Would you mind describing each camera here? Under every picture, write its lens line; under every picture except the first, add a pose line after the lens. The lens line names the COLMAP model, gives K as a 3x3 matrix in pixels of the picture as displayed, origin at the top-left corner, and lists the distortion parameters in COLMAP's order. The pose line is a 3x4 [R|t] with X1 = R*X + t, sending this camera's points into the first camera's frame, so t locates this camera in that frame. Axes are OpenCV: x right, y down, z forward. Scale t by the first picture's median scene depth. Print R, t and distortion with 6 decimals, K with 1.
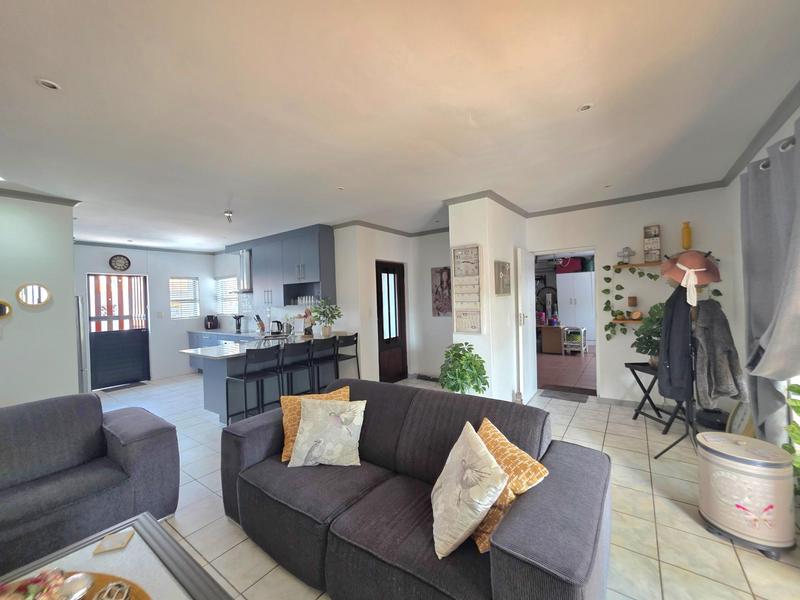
lens RADIAL K [[322.2, 0, 400.5], [0, 322.2, 298.4], [0, 0, 1]] dist [-0.000531, -0.000225]
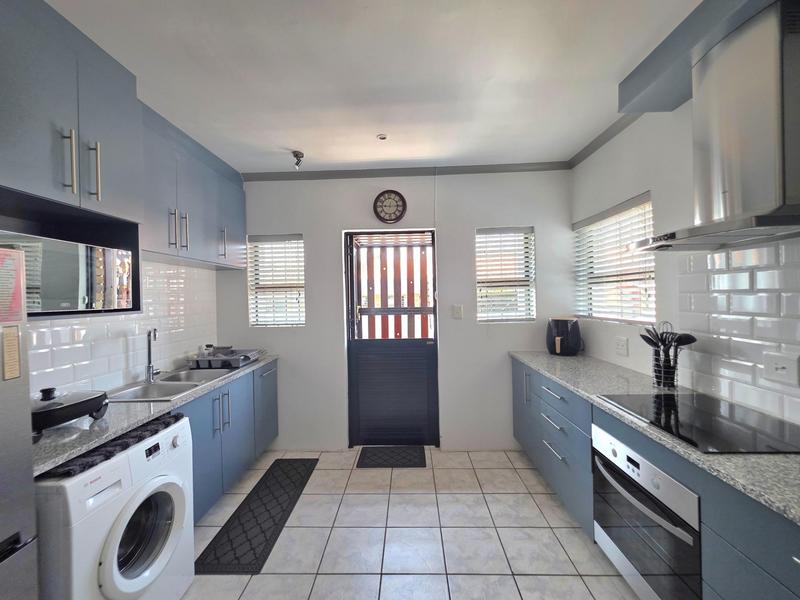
lens RADIAL K [[322.2, 0, 396.0], [0, 322.2, 296.5], [0, 0, 1]] dist [-0.000531, -0.000225]
pose [[0.551596, 0.024273, -0.833758, -0.476574], [-0.000267, 0.999582, 0.028924, 0.017197], [0.834111, -0.015732, 0.551372, 0.784080]]
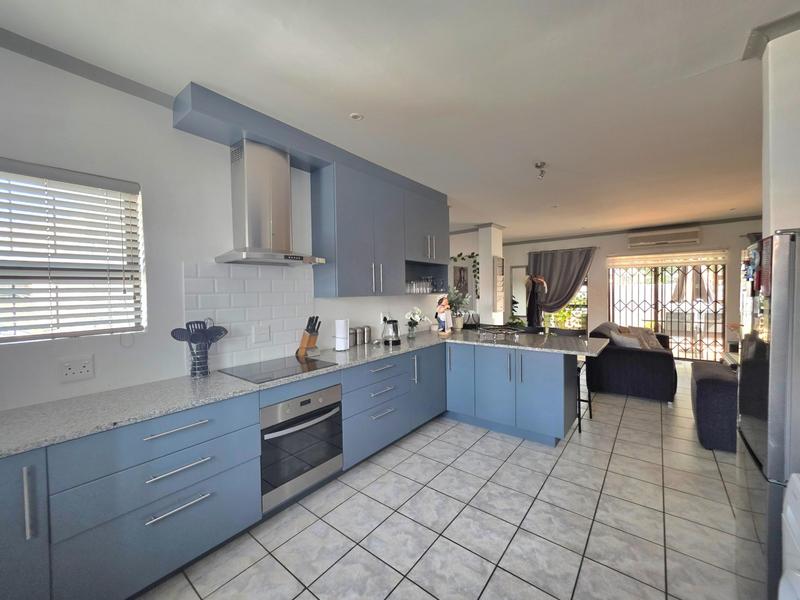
lens RADIAL K [[322.2, 0, 397.7], [0, 322.2, 298.4], [0, 0, 1]] dist [-0.000531, -0.000225]
pose [[0.056413, 0.008112, 0.998375, -0.936238], [0.013101, 0.999875, -0.008865, 0.034449], [-0.998322, 0.013580, 0.056299, 0.936266]]
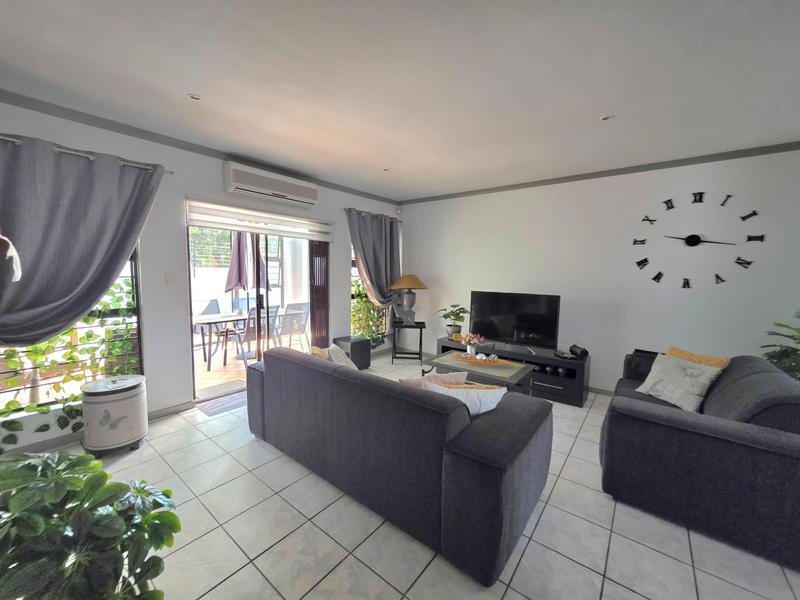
lens RADIAL K [[322.2, 0, 401.5], [0, 322.2, 299.5], [0, 0, 1]] dist [-0.000531, -0.000225]
pose [[-0.998707, 0.004191, 0.050666, -0.068002], [0.009002, 0.995426, 0.095113, -0.001066], [-0.050036, 0.095446, -0.994176, 0.756328]]
